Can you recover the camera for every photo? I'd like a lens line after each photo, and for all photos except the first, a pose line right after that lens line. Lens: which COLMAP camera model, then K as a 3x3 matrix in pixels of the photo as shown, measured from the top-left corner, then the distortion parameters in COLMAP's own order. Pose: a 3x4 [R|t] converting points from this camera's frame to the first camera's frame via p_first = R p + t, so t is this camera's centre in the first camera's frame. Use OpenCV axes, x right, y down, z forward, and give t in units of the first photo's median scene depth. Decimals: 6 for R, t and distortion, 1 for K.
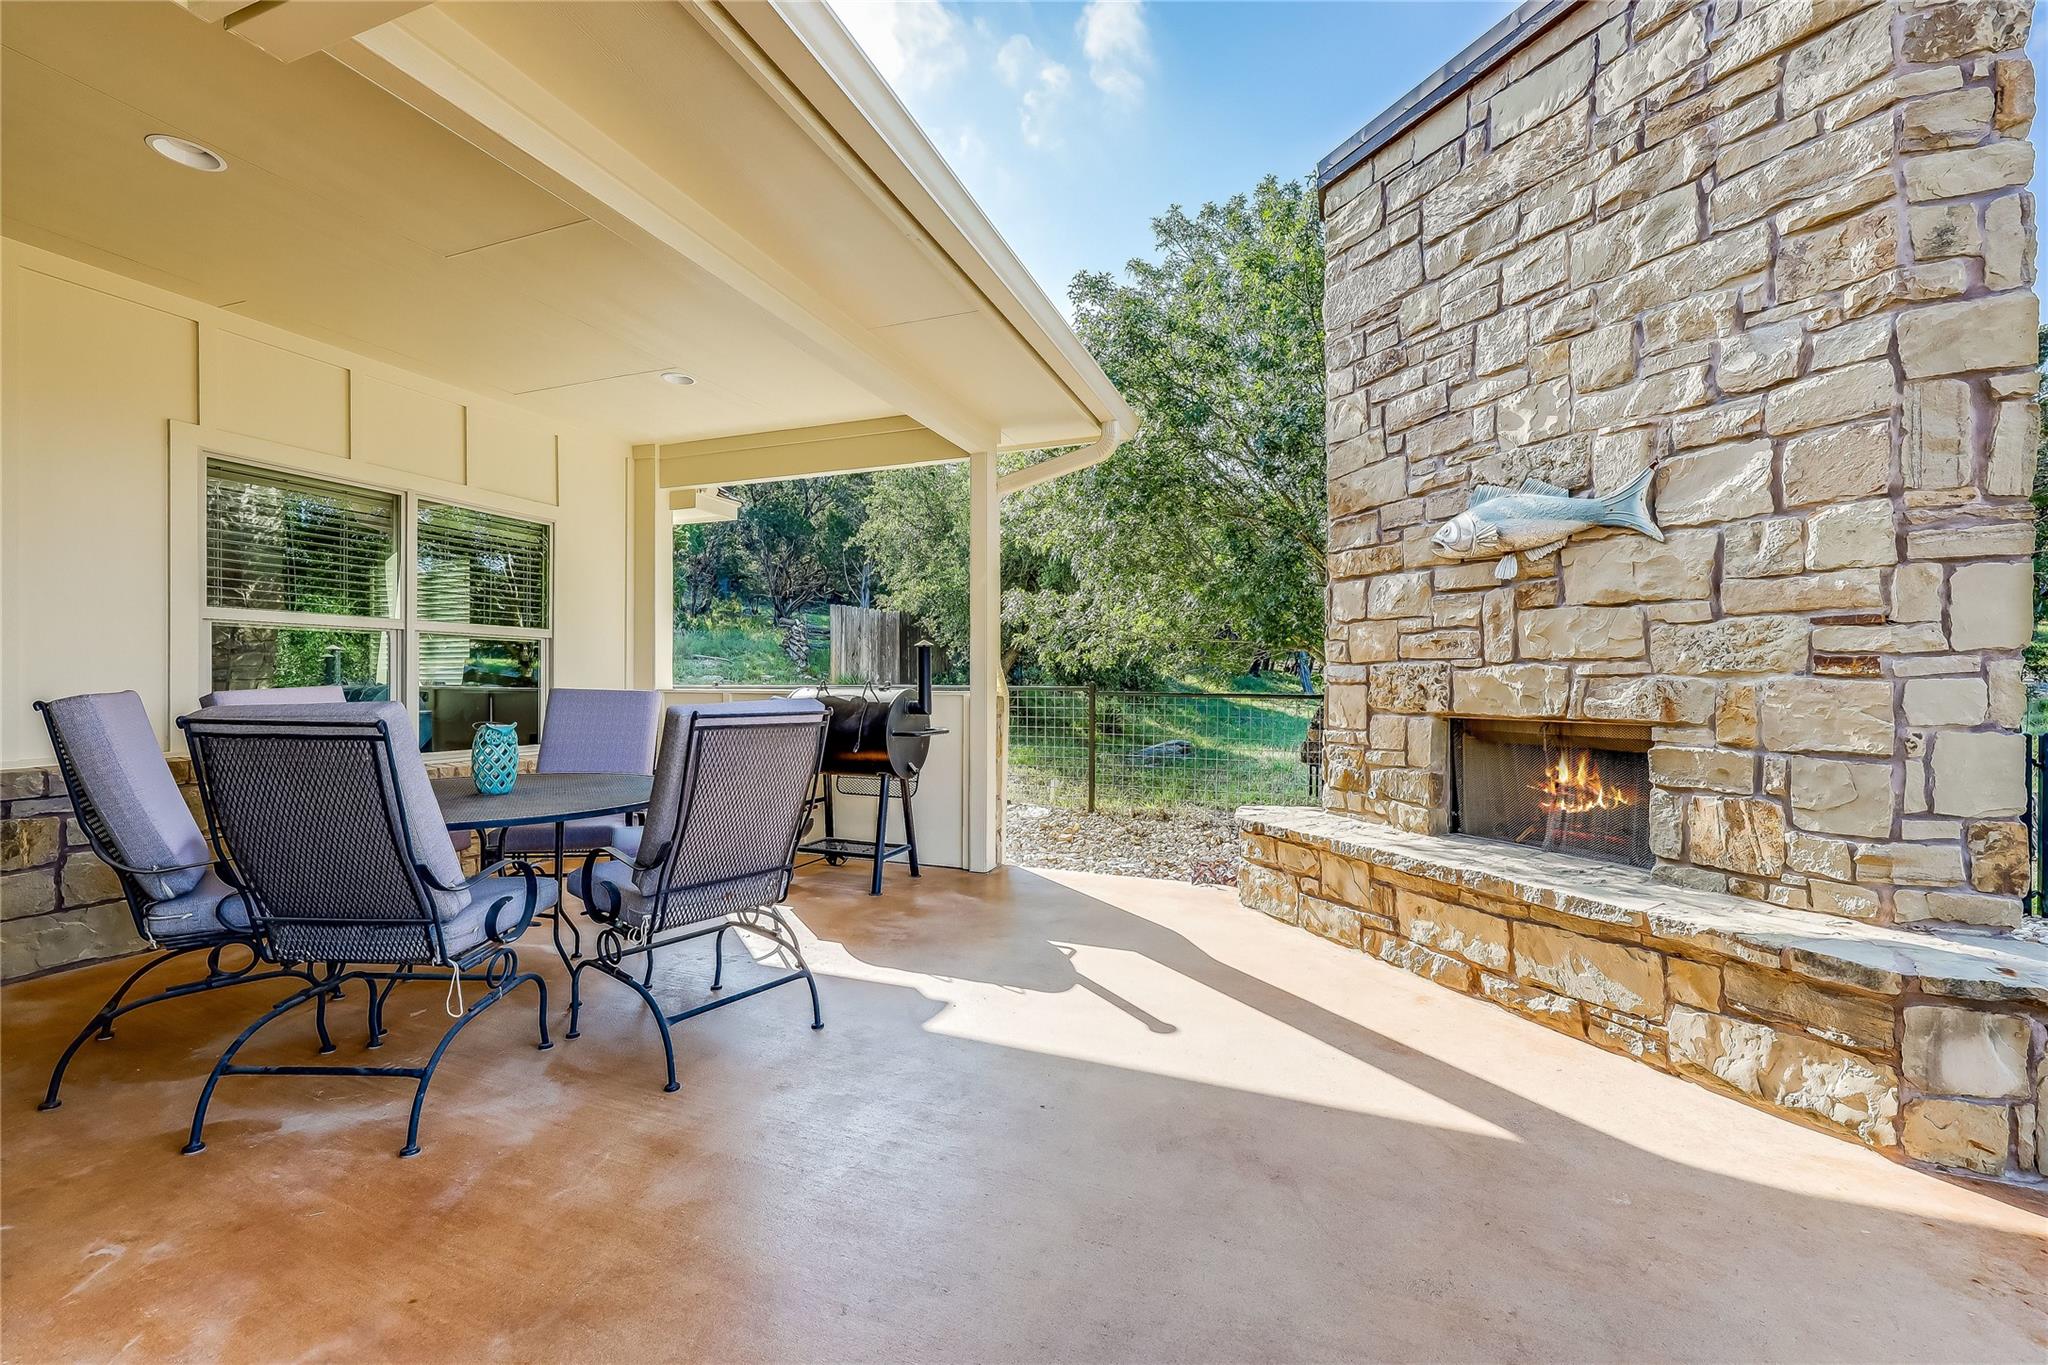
lens RADIAL K [[816.4, 0, 1019.7], [0, 816.4, 685.0], [0, 0, 1]] dist [0.000469, 0.000000]
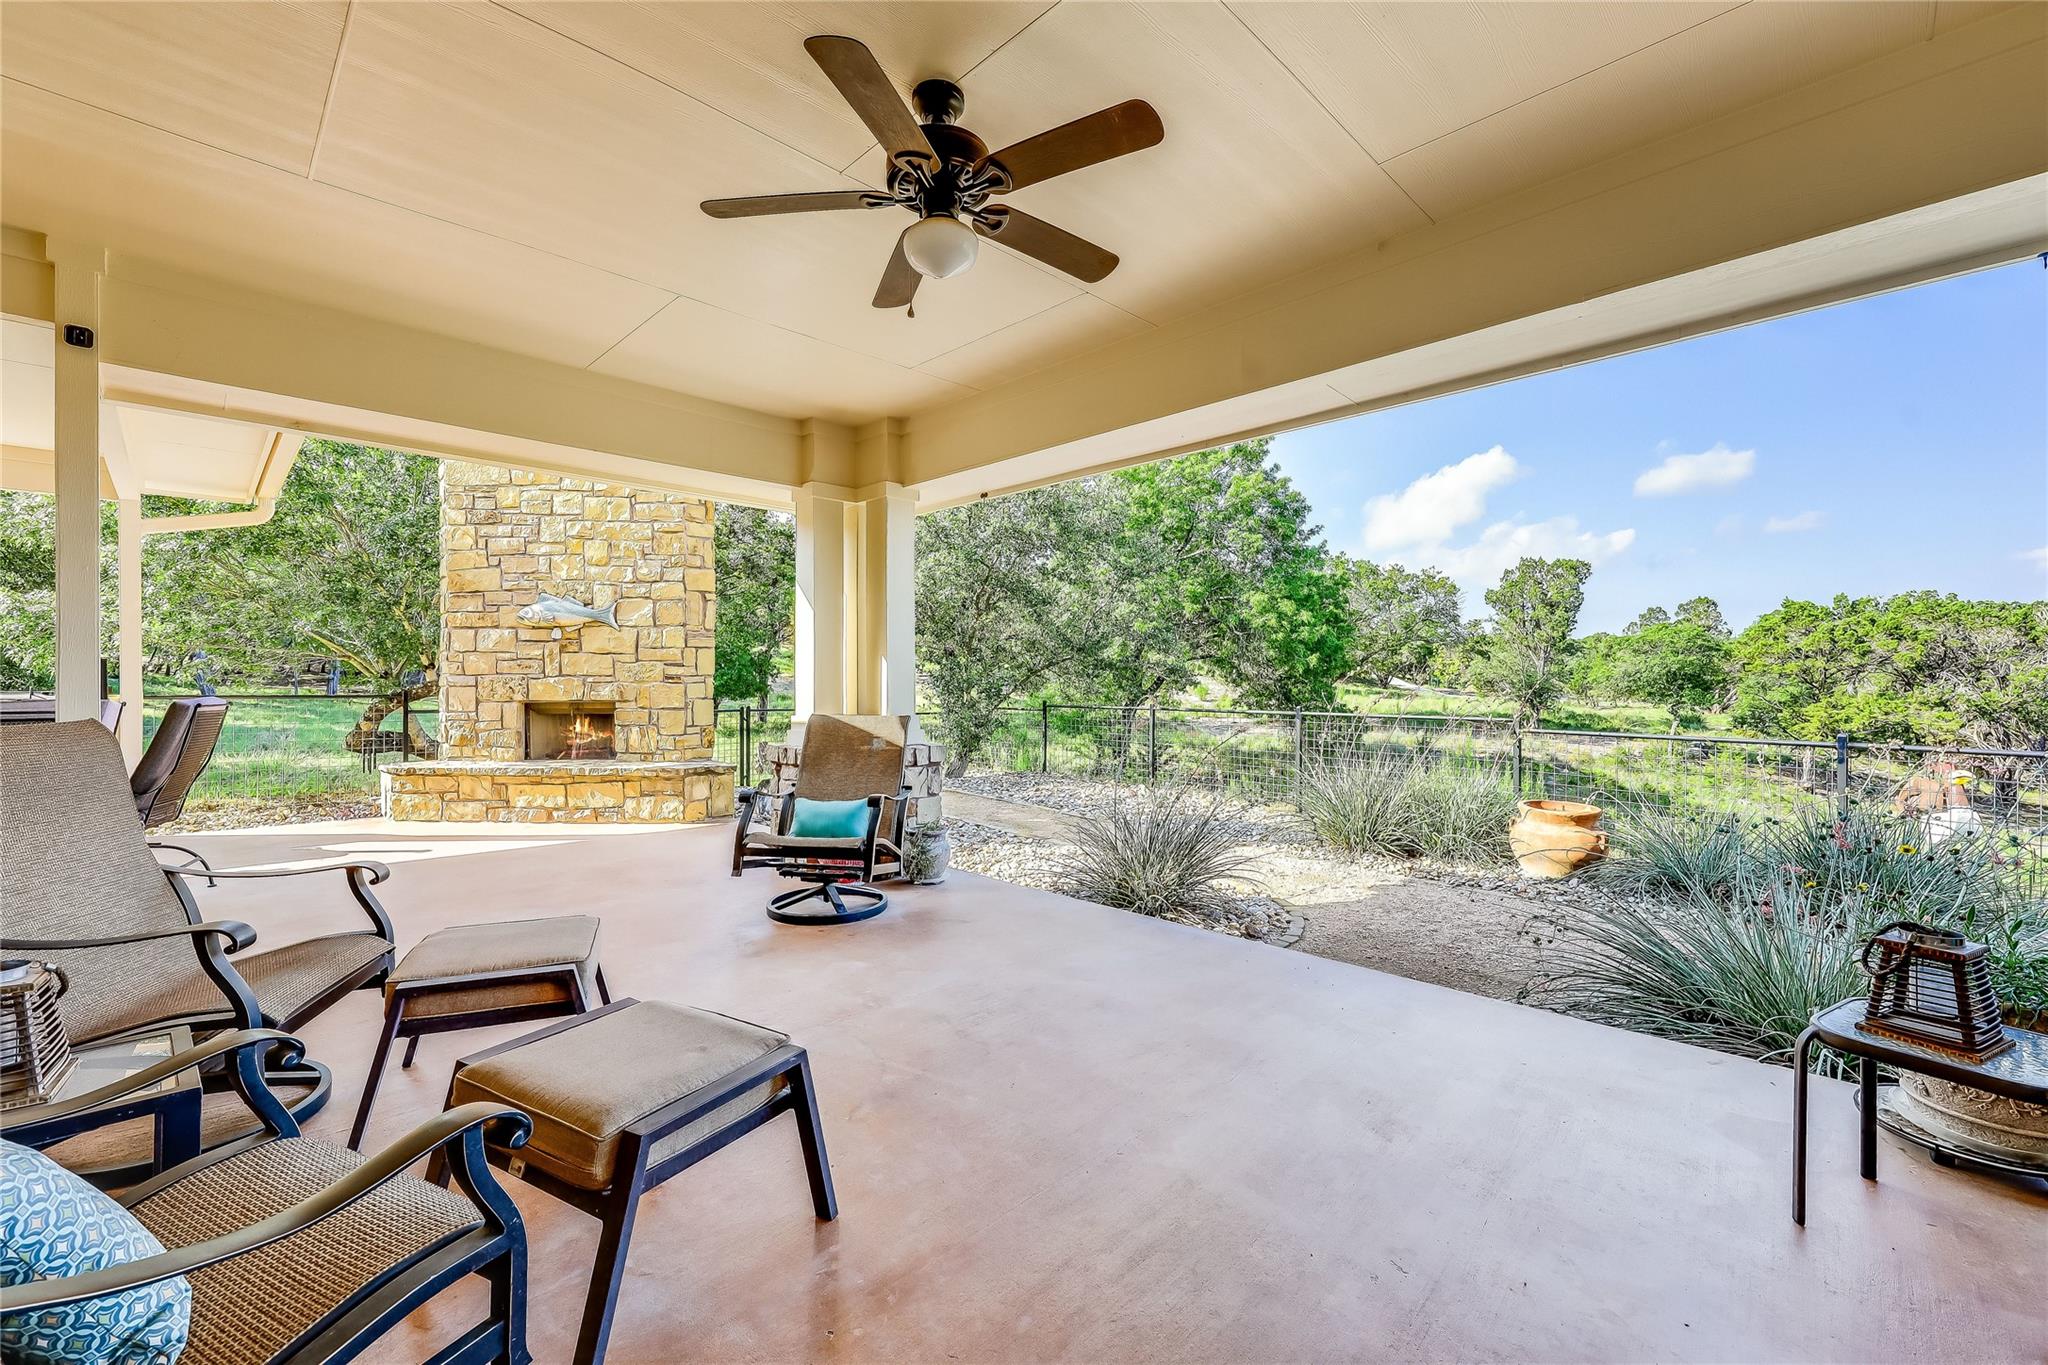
lens RADIAL K [[816.4, 0, 1019.7], [0, 816.4, 685.0], [0, 0, 1]] dist [0.000469, 0.000000]
pose [[0.392383, -0.002499, 0.919799, -0.943424], [0.006302, 0.999980, 0.000028, 0.004079], [-0.919780, 0.005786, 0.392391, -1.018405]]
